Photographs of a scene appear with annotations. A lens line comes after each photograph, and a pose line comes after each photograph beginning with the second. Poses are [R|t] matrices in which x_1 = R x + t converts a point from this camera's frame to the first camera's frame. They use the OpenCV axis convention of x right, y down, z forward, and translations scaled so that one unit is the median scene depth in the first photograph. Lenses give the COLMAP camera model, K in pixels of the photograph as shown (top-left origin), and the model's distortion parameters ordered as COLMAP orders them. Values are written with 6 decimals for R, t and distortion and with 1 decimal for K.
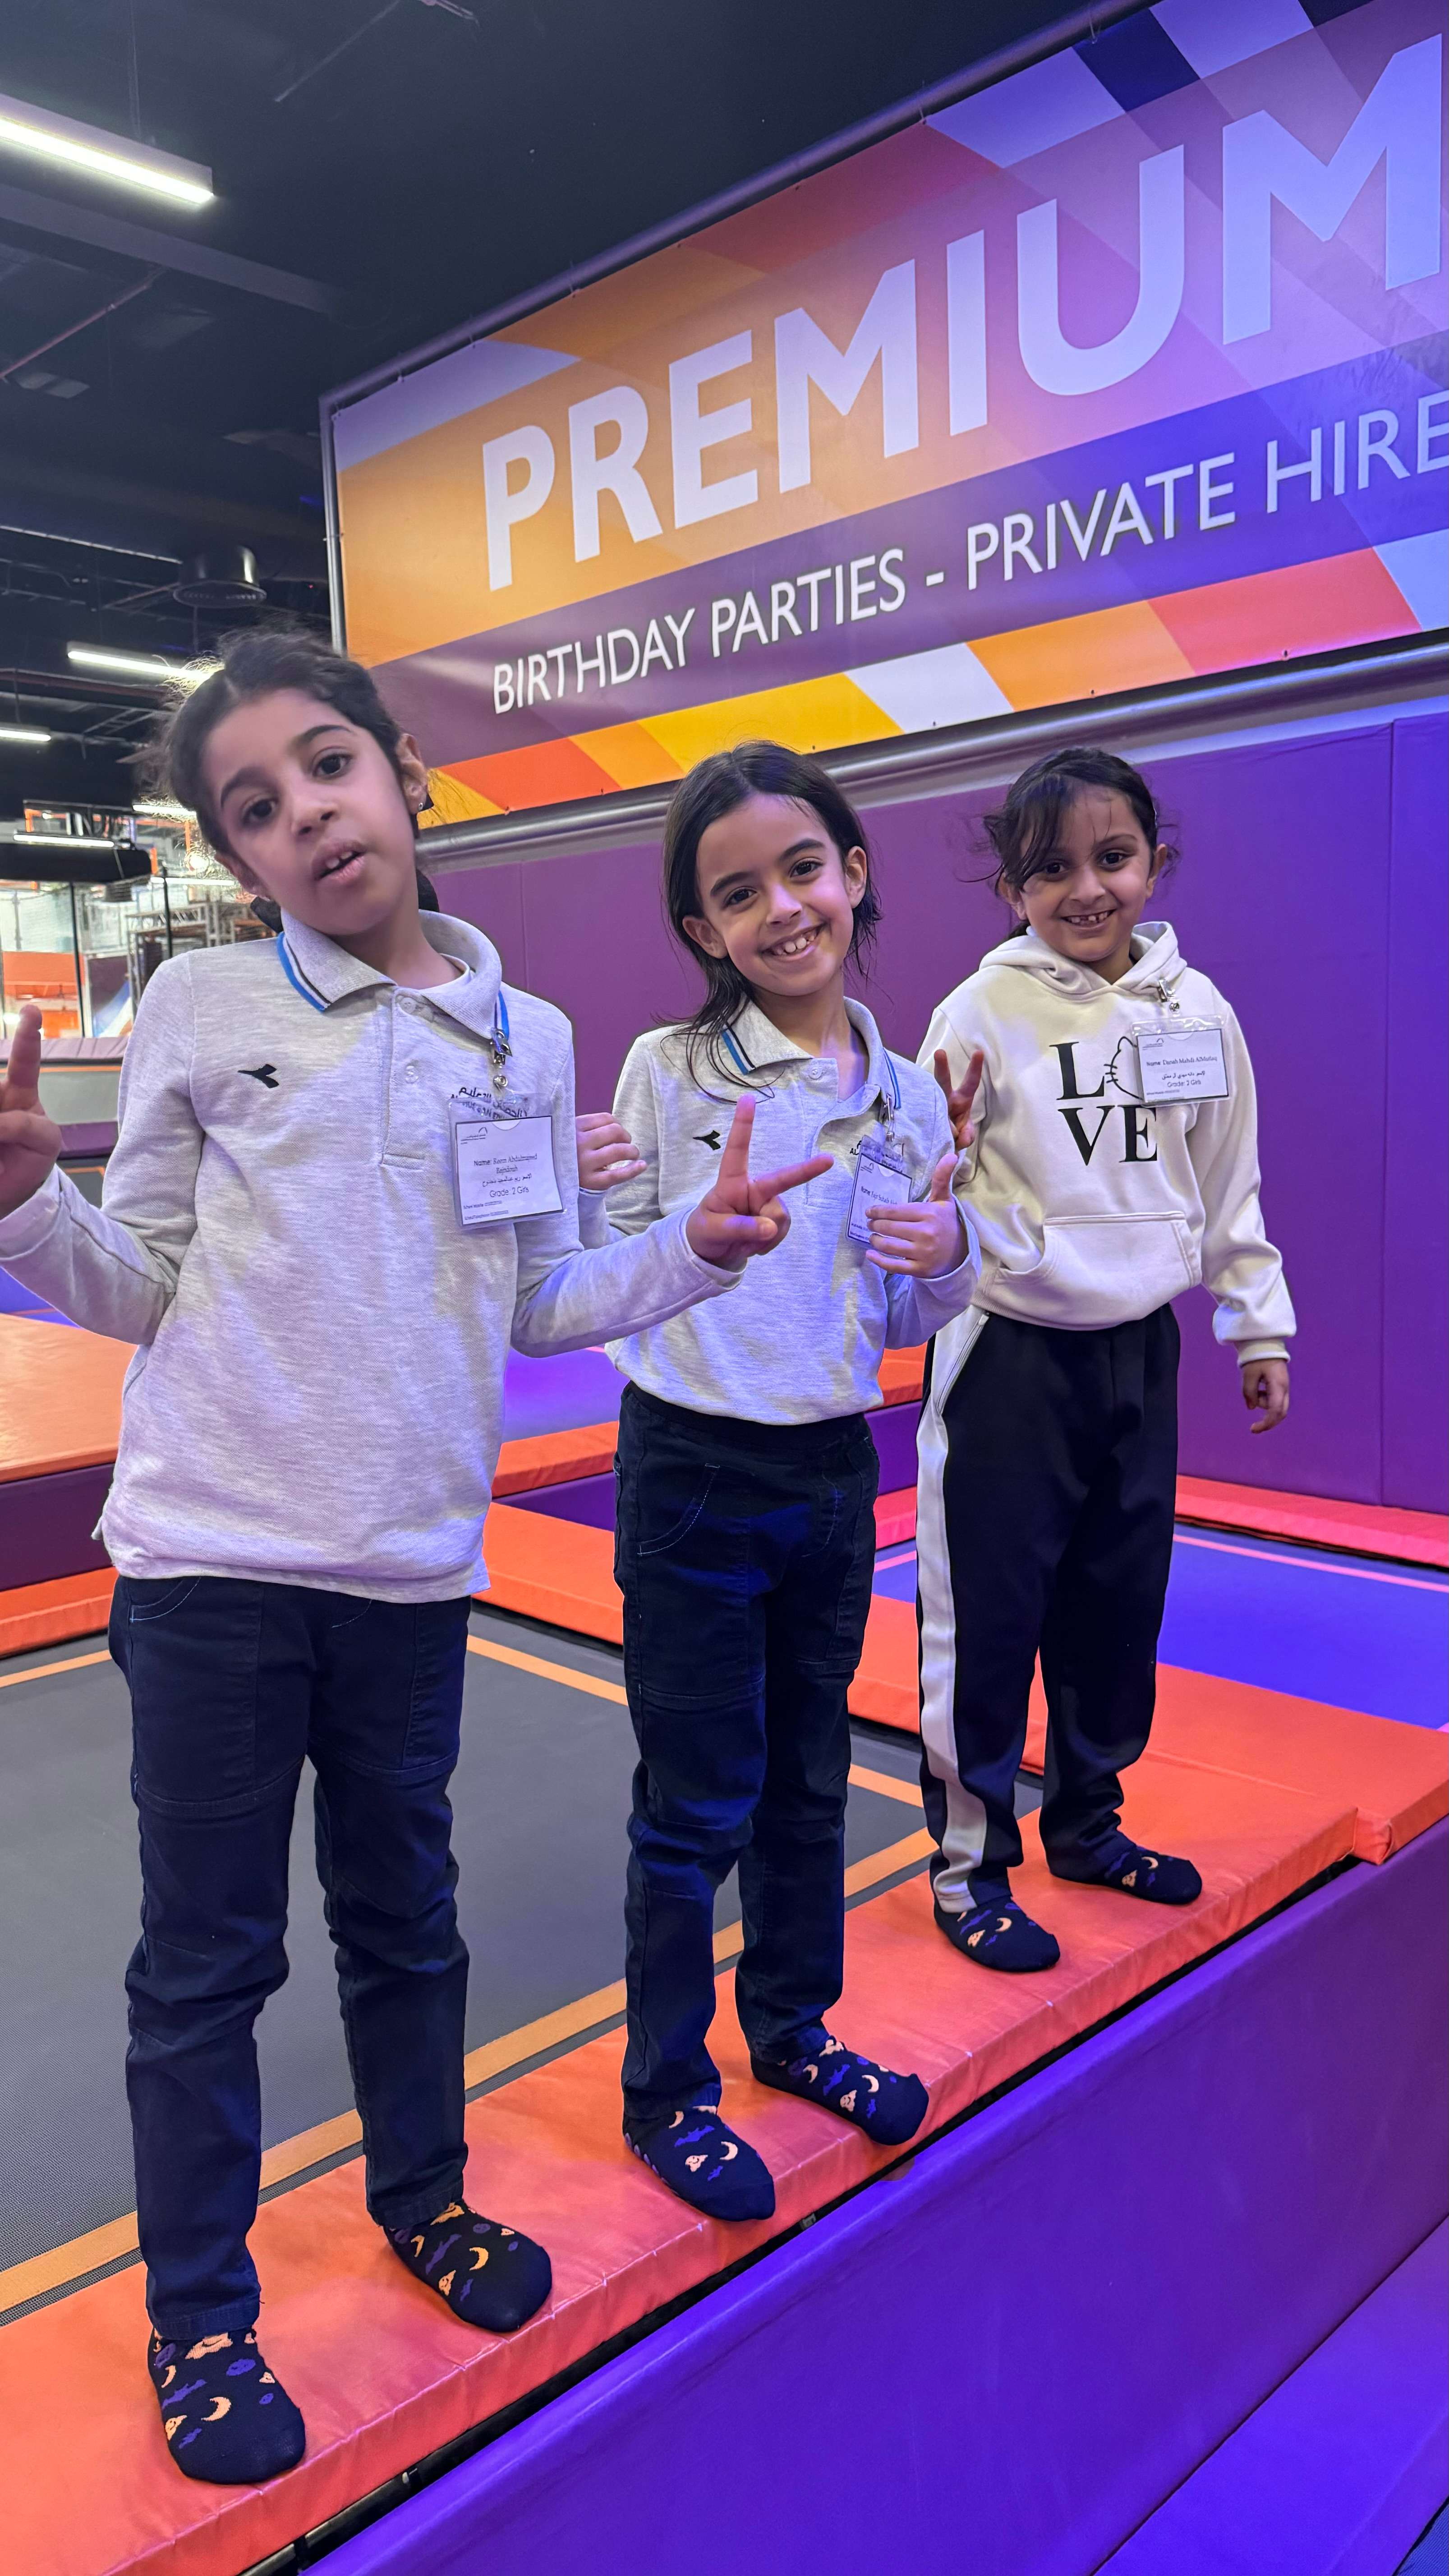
lens RADIAL K [[1839.2, 0, 745.5], [0, 1839.2, 1303.0], [0, 0, 1]] dist [0.005061, -0.014837]
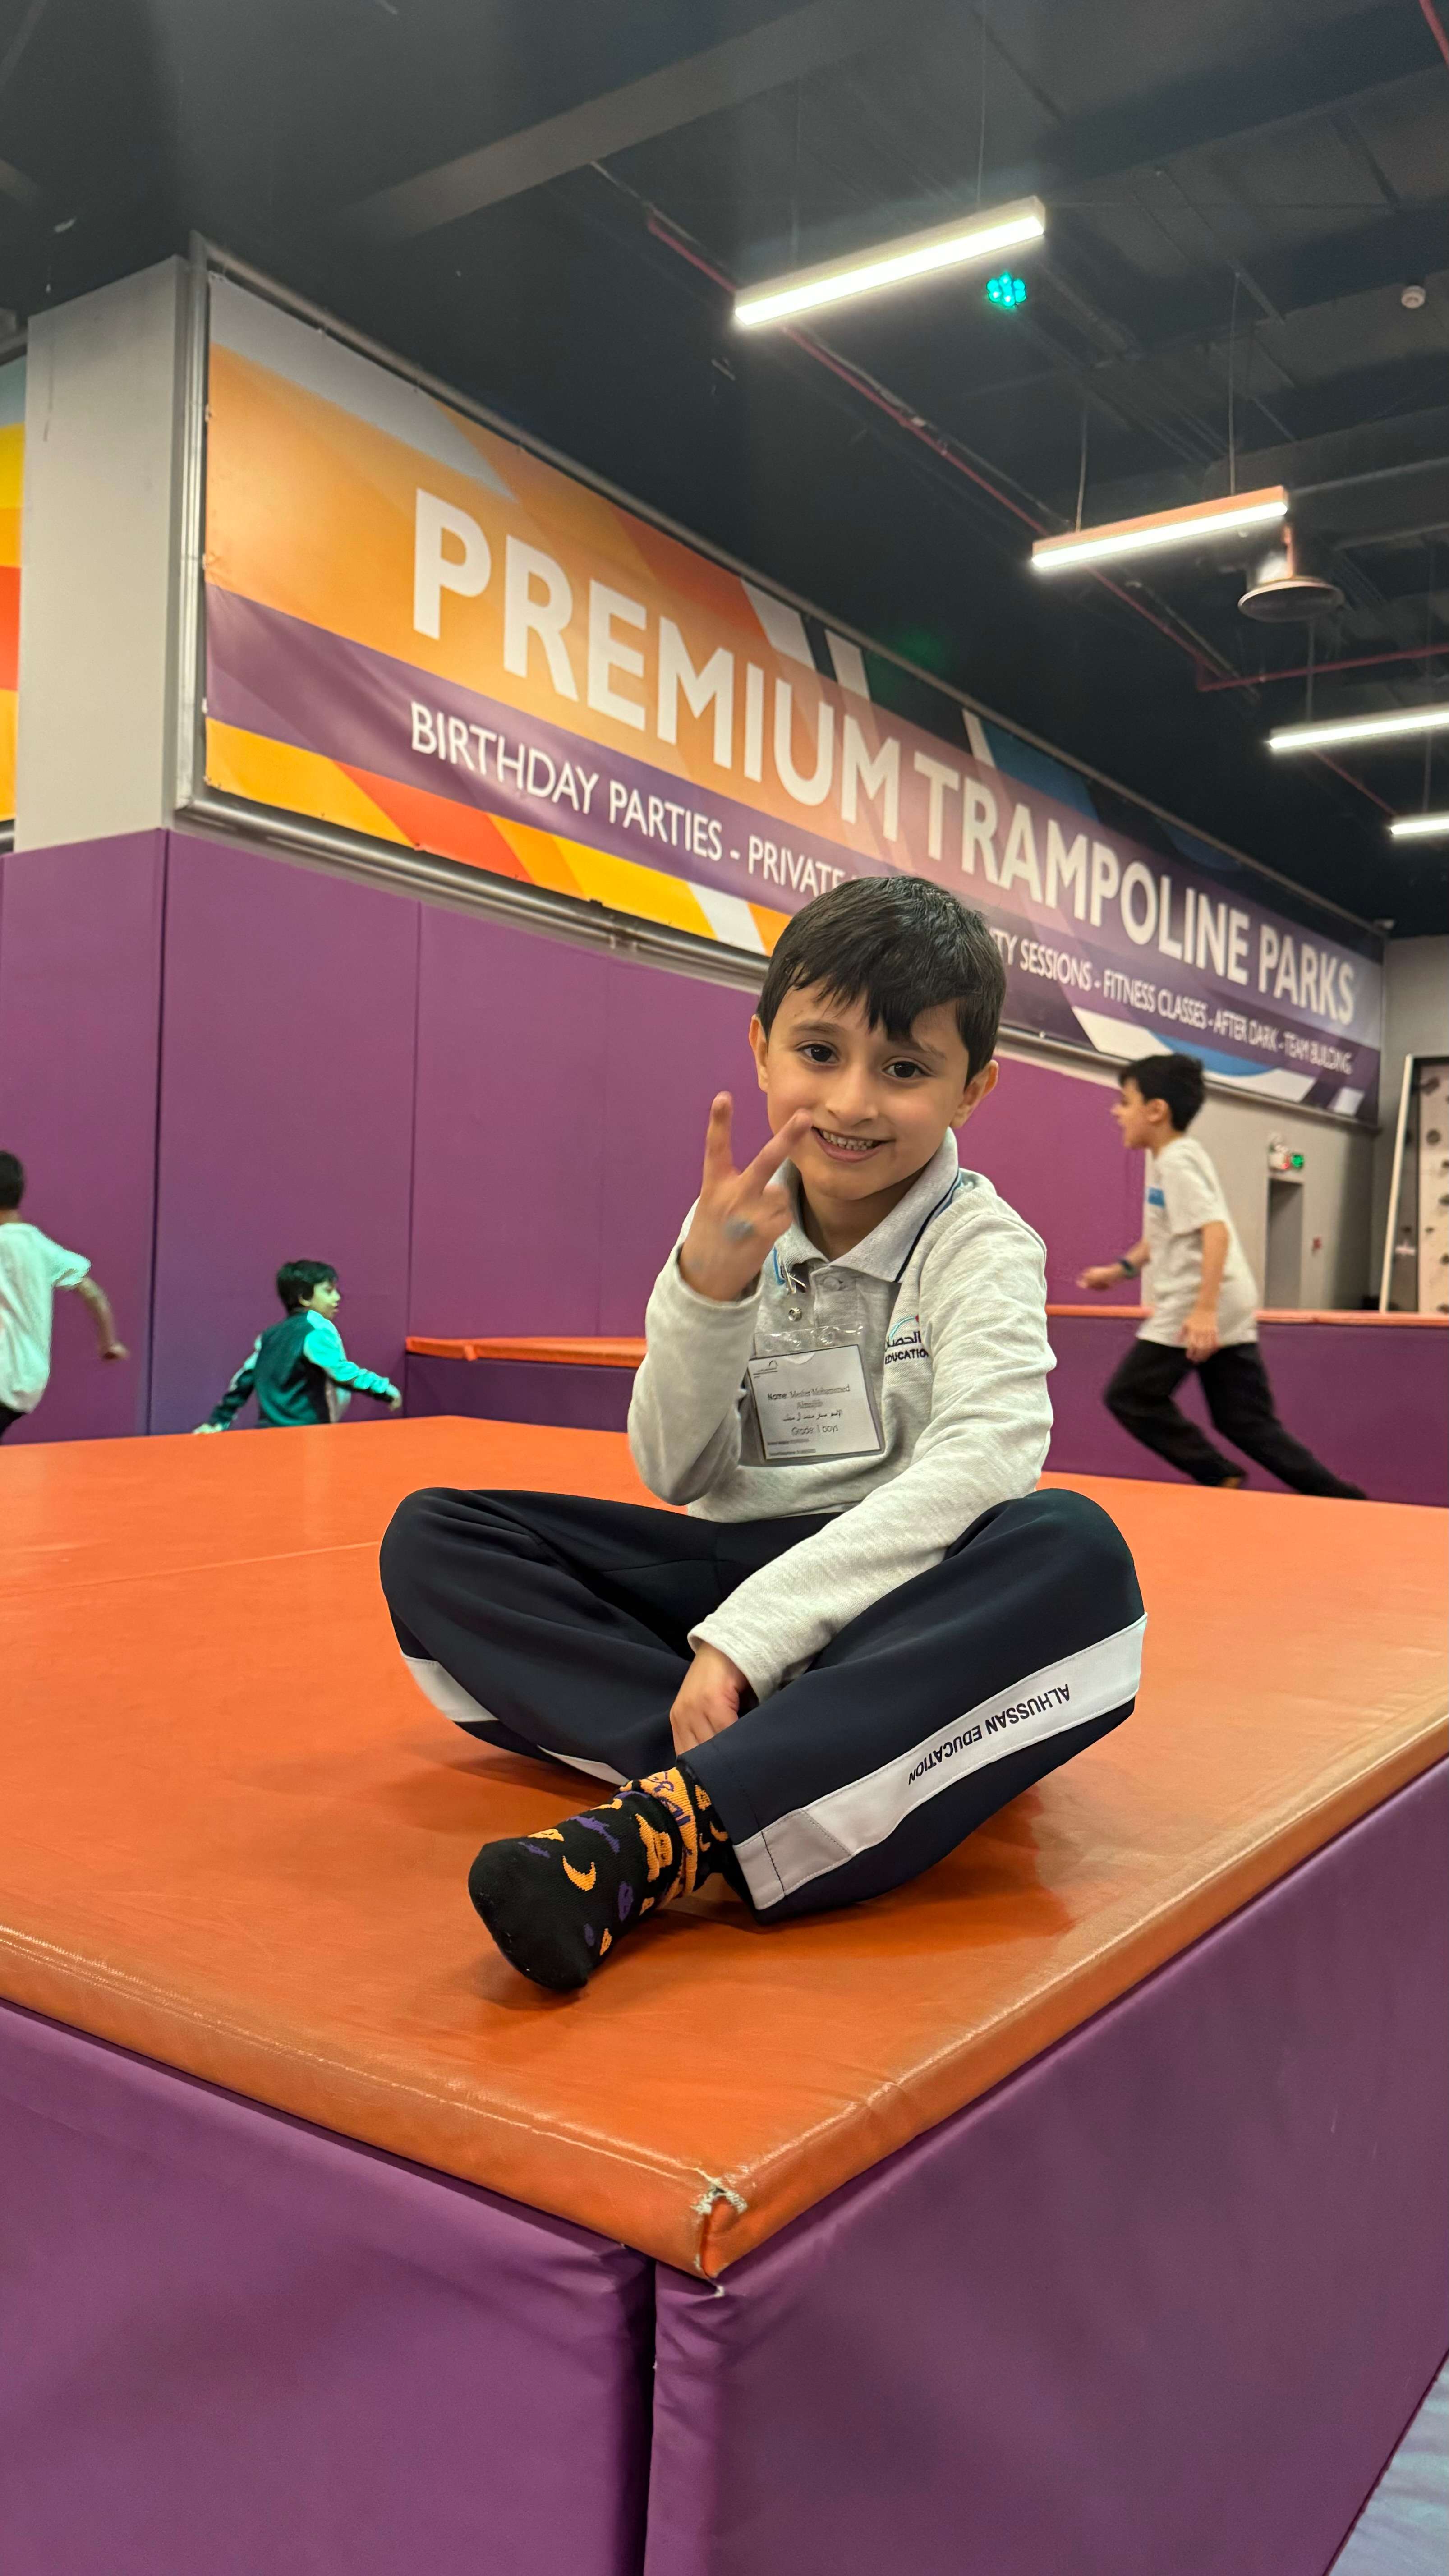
lens RADIAL K [[1839.2, 0, 751.3], [0, 1839.2, 1293.0], [0, 0, 1]] dist [0.005061, -0.014837]
pose [[-0.185907, 0.029031, 0.982138, -1.301223], [0.100606, 0.994872, -0.010364, -0.001815], [-0.977403, 0.096882, -0.187874, 1.193920]]
